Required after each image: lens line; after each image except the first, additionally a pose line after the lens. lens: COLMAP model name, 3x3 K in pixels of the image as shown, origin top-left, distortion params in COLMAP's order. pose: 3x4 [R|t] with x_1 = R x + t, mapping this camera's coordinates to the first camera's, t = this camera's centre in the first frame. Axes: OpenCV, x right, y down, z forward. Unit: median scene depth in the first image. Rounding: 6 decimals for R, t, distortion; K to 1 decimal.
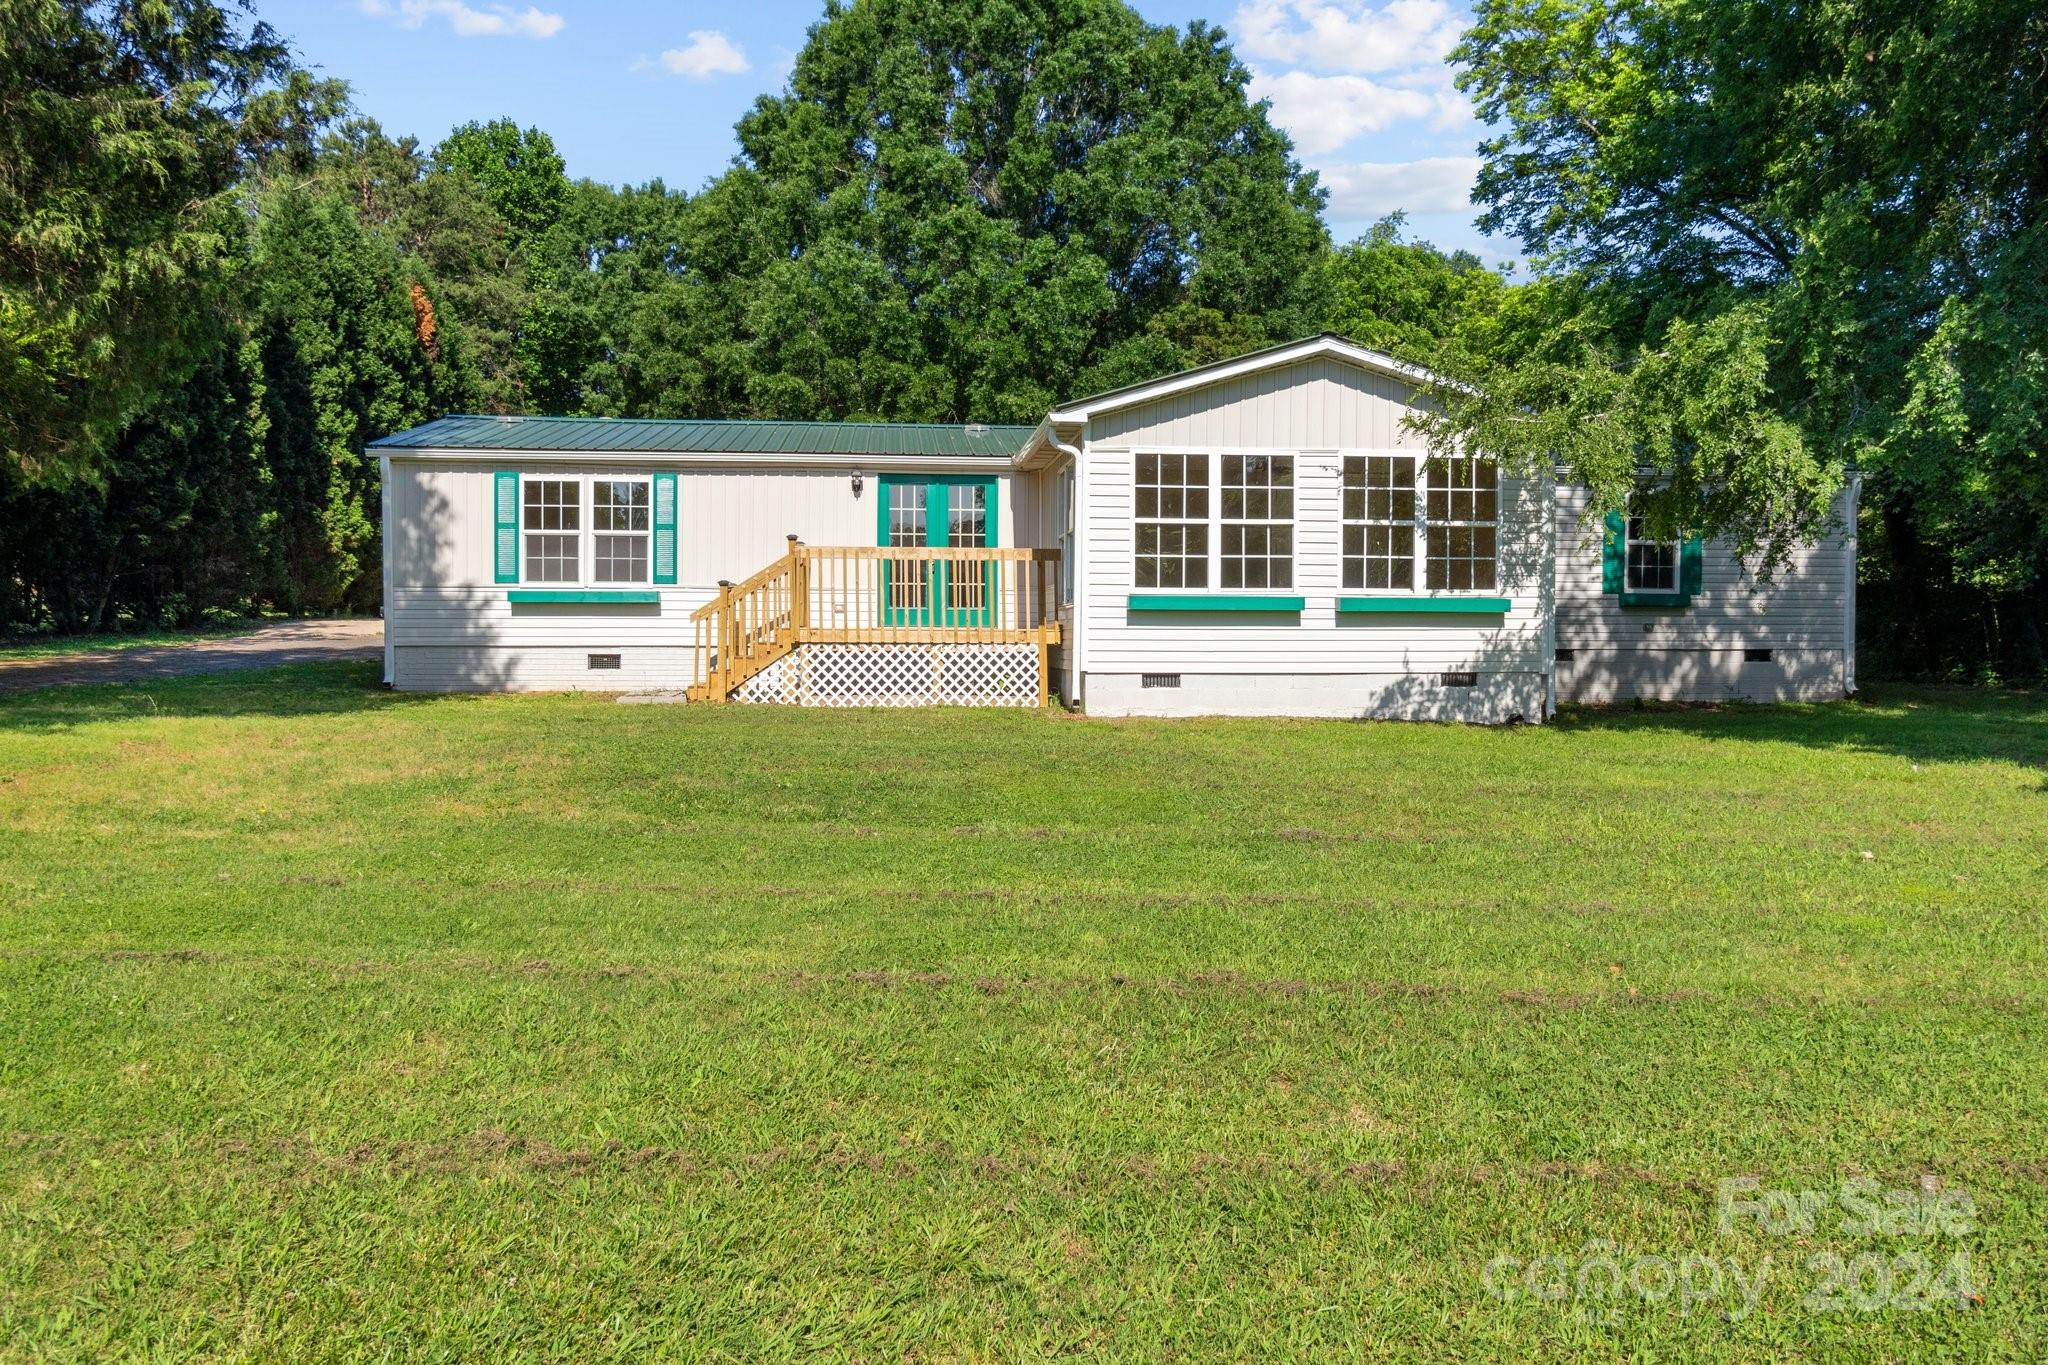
lens RADIAL K [[1659.4, 0, 1021.5], [0, 1659.4, 682.6], [0, 0, 1]] dist [0.009123, 0.011929]
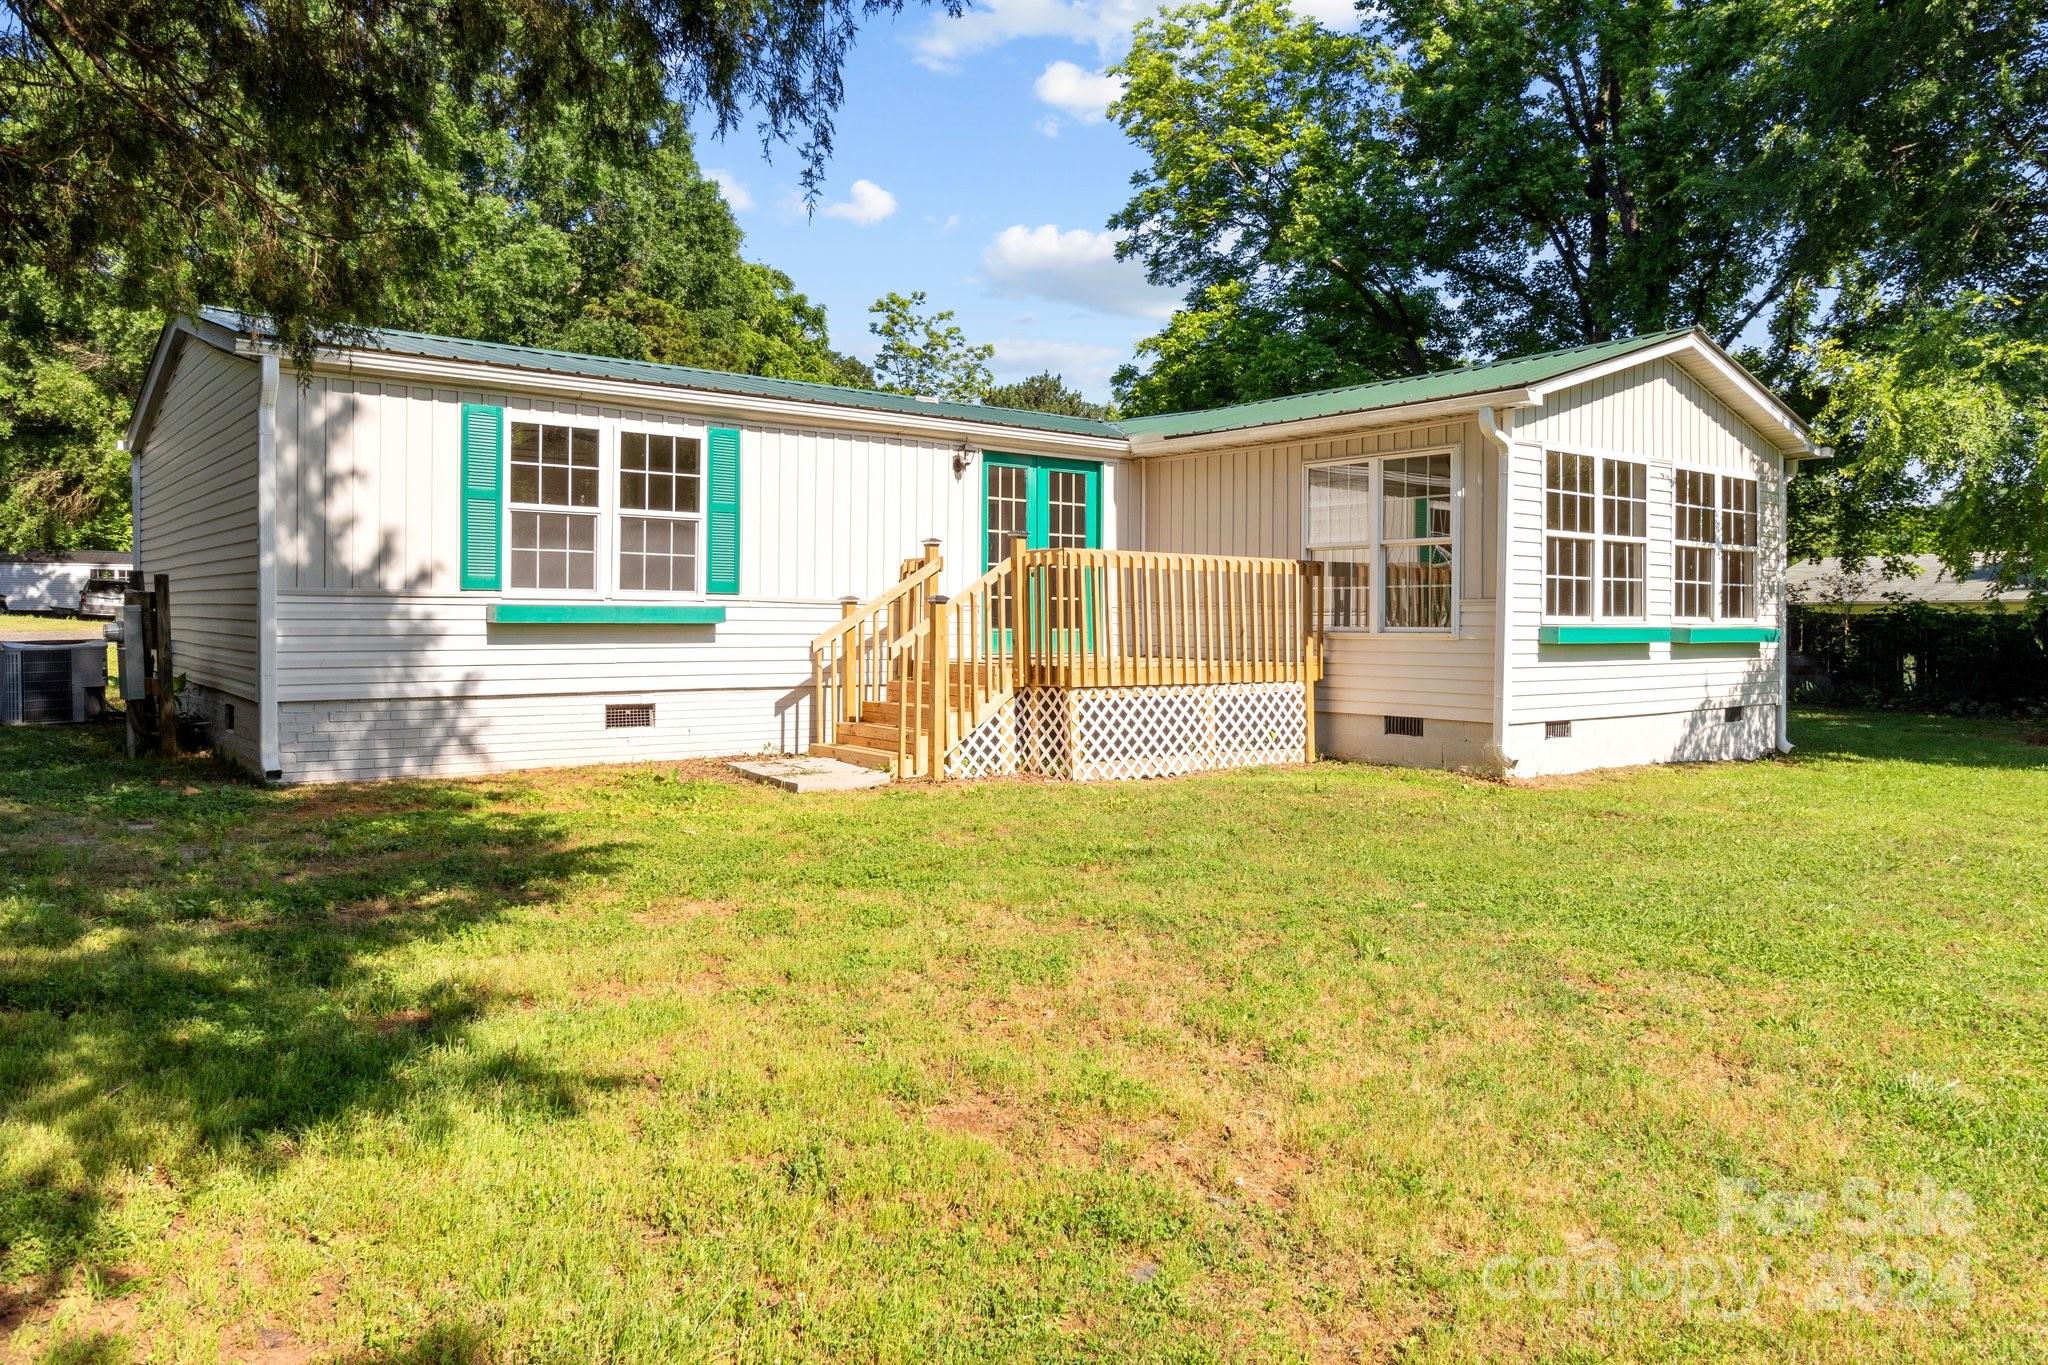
lens RADIAL K [[1405.9, 0, 1038.6], [0, 1405.9, 630.0], [0, 0, 1]] dist [0.006975, -0.000175]
pose [[0.830172, -0.003014, 0.557500, -0.422518], [0.012862, 0.999823, -0.013747, -0.036130], [-0.557359, 0.018583, 0.830063, 0.469328]]
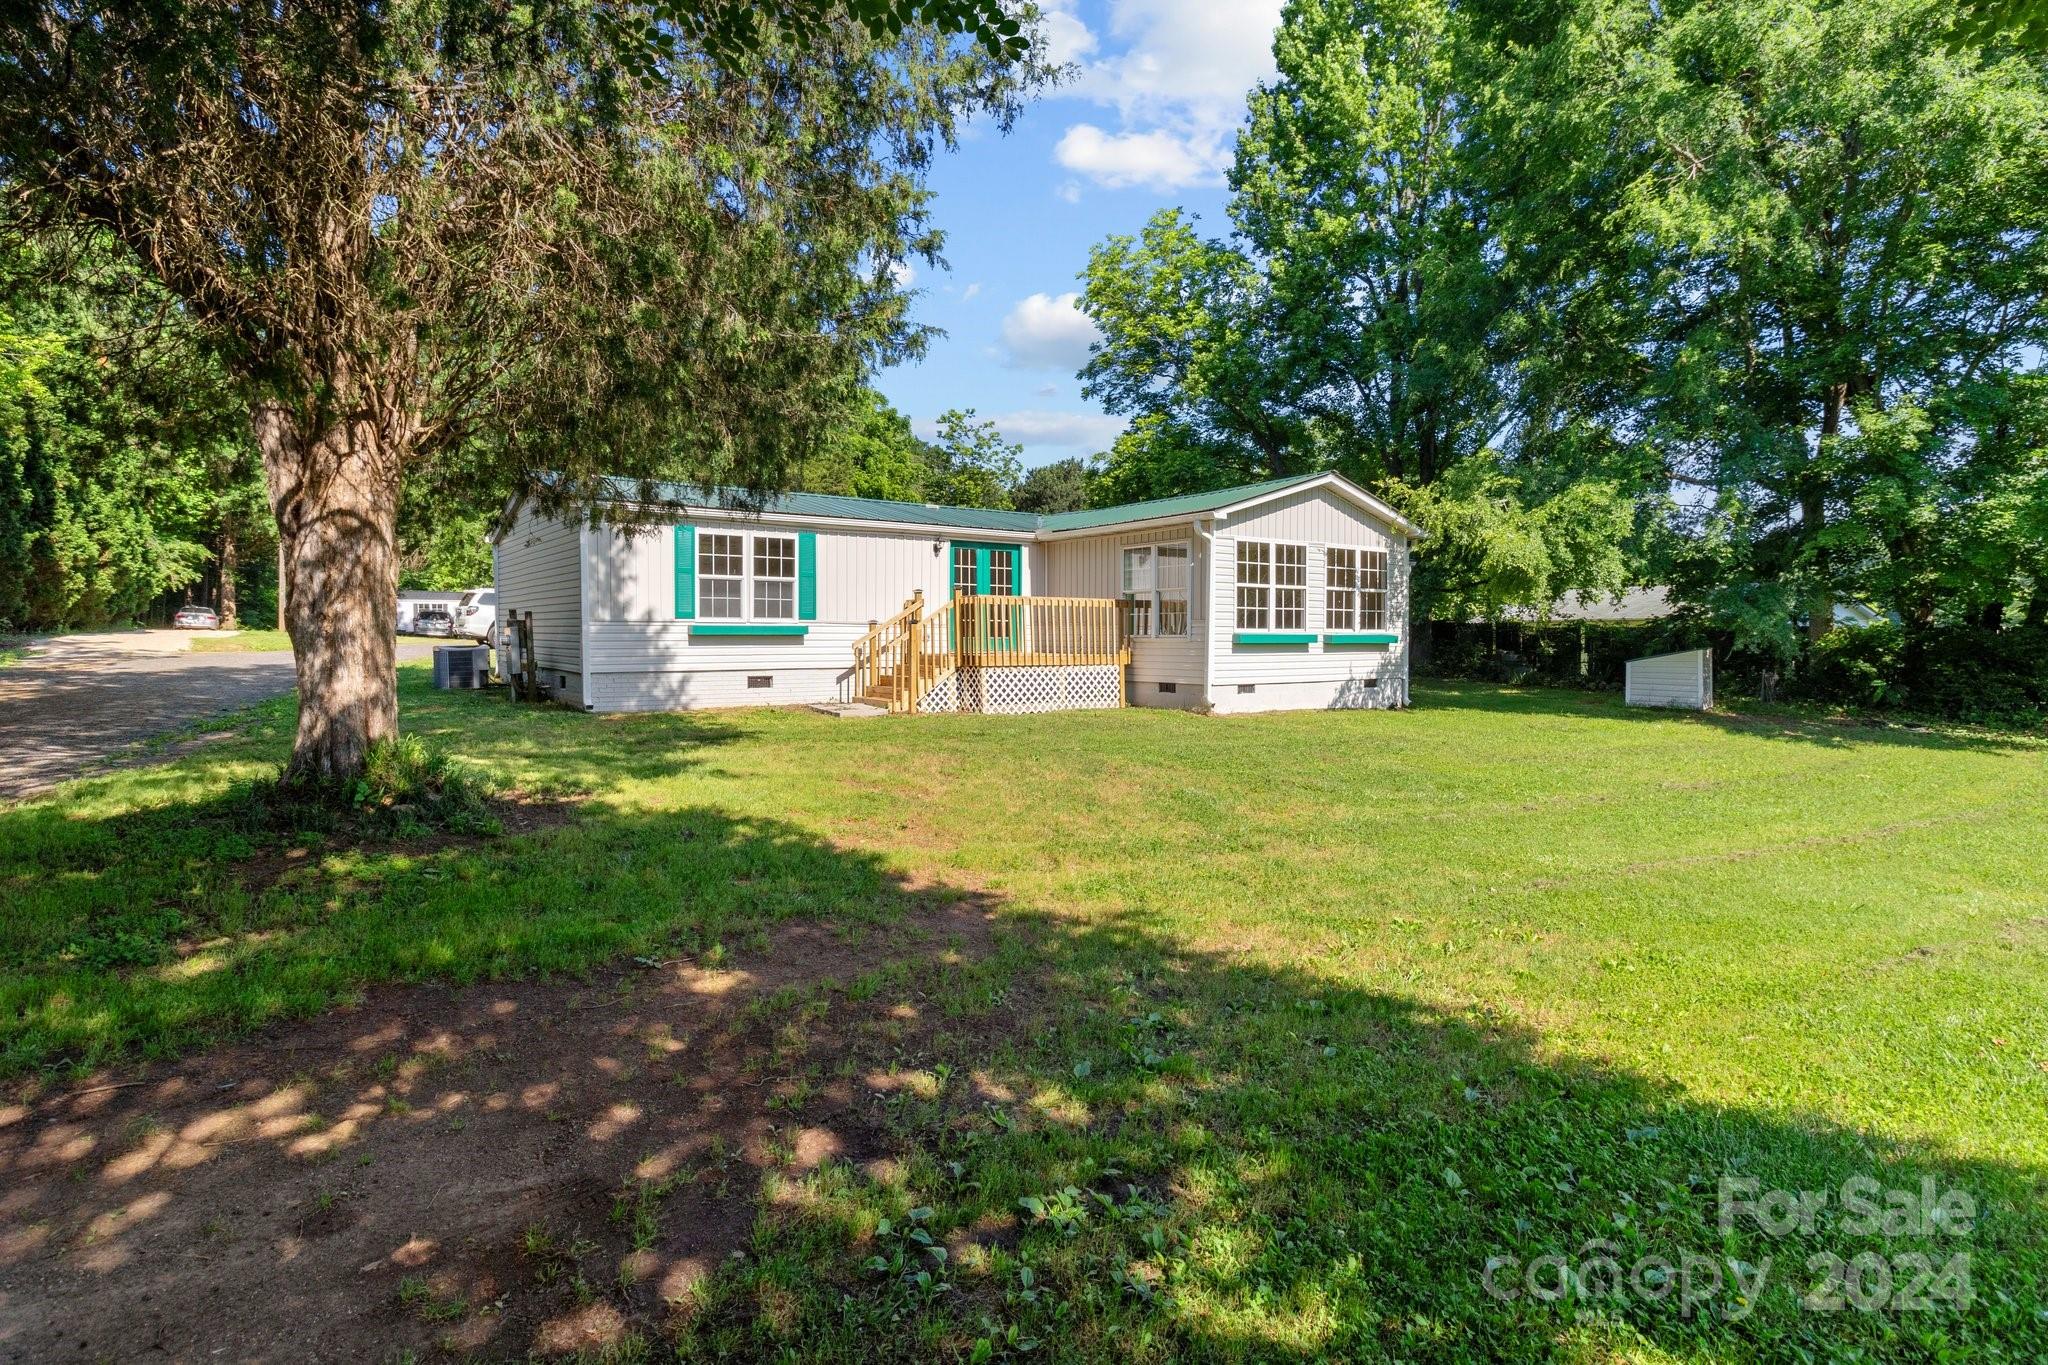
lens RADIAL K [[1071.2, 0, 1039.8], [0, 1071.2, 669.8], [0, 0, 1]] dist [0.005295, 0.001362]
pose [[0.855745, -0.018718, 0.517058, -0.488274], [0.016192, 0.999825, 0.009396, -0.025962], [-0.517144, 0.000332, 0.855899, 0.207172]]
